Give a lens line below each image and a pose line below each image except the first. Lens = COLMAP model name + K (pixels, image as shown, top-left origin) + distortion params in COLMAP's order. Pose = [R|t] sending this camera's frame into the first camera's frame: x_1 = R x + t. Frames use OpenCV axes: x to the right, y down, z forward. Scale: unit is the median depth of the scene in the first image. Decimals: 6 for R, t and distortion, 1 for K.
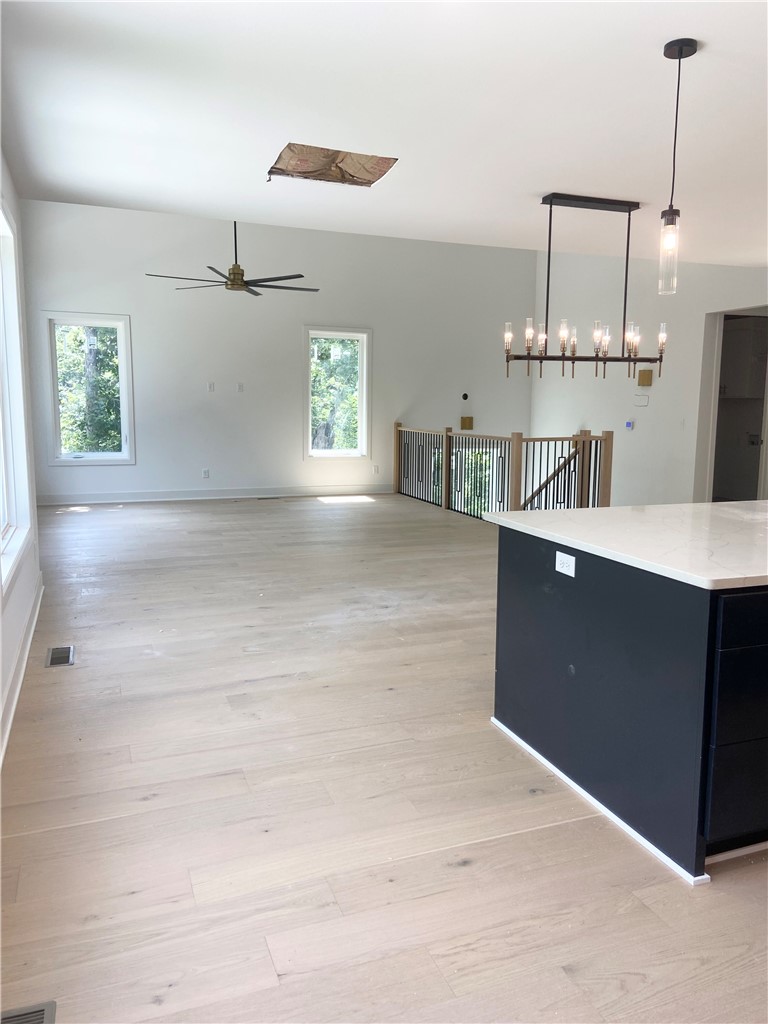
lens RADIAL K [[773.7, 0, 393.4], [0, 773.7, 500.4], [0, 0, 1]] dist [0.110902, -0.122319]
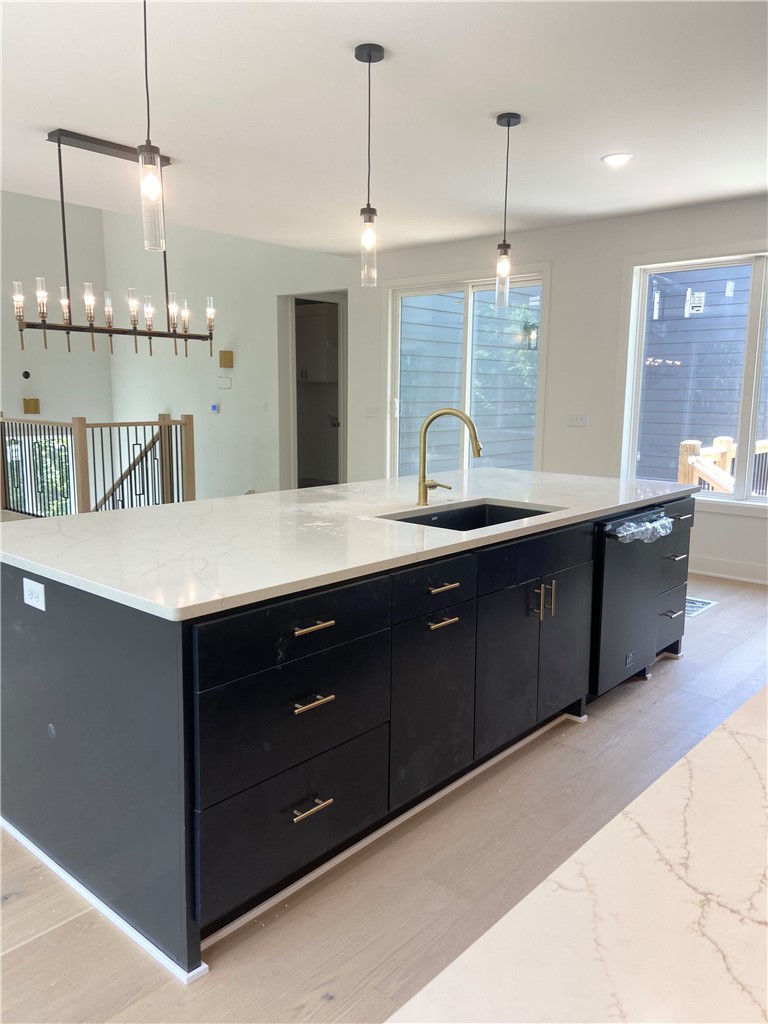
lens RADIAL K [[781.7, 0, 398.2], [0, 781.7, 501.7], [0, 0, 1]] dist [0.110349, -0.140802]
pose [[0.885399, -0.064707, 0.460306, 0.096934], [0.054419, 0.997883, 0.035601, -0.008545], [-0.461636, -0.006472, 0.887046, 0.079302]]
